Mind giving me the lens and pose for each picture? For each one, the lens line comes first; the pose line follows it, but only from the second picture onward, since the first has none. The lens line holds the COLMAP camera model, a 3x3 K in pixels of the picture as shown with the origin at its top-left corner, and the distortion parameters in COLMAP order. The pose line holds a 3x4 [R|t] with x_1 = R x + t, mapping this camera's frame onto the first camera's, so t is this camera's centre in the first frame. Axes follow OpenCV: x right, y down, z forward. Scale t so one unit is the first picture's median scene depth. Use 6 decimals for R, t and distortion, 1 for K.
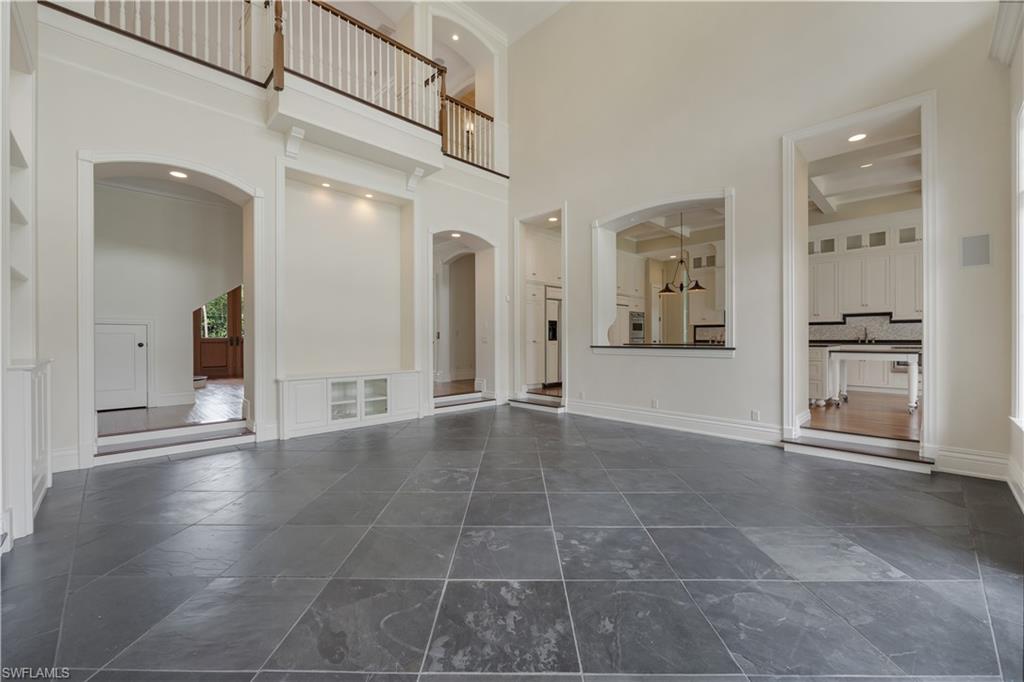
lens RADIAL K [[421.0, 0, 521.7], [0, 421.0, 339.6], [0, 0, 1]] dist [-0.004924, 0.000415]
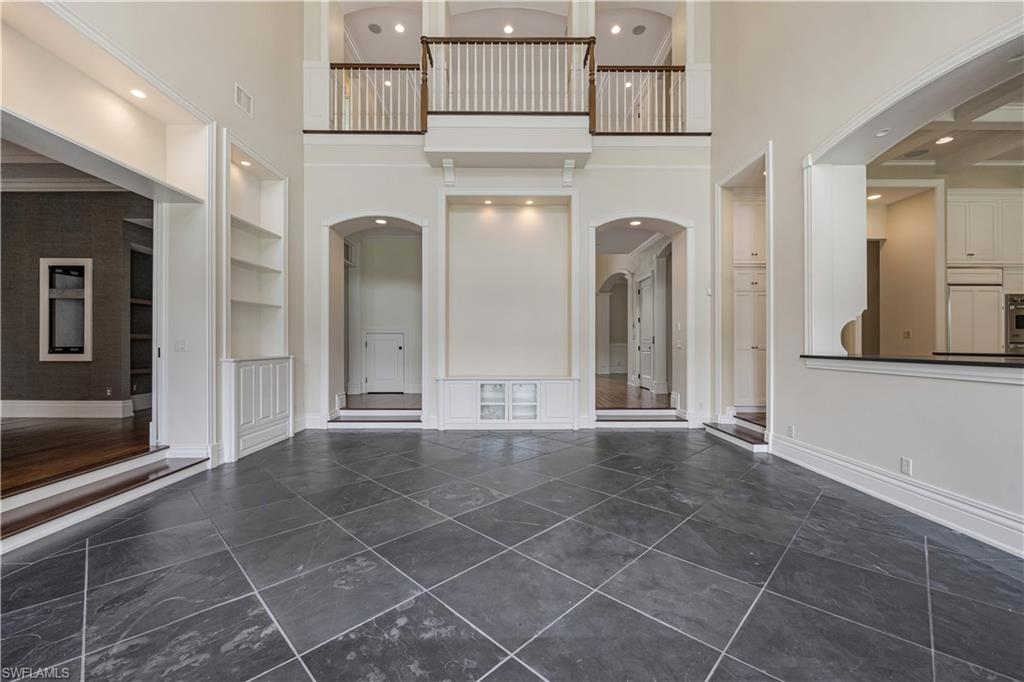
lens RADIAL K [[421.0, 0, 512.4], [0, 421.0, 342.5], [0, 0, 1]] dist [-0.004924, 0.000415]
pose [[0.704200, -0.001721, -0.709999, 0.327811], [-0.002857, 0.999982, -0.005258, 0.000697], [0.709996, 0.005731, 0.704183, 0.261837]]
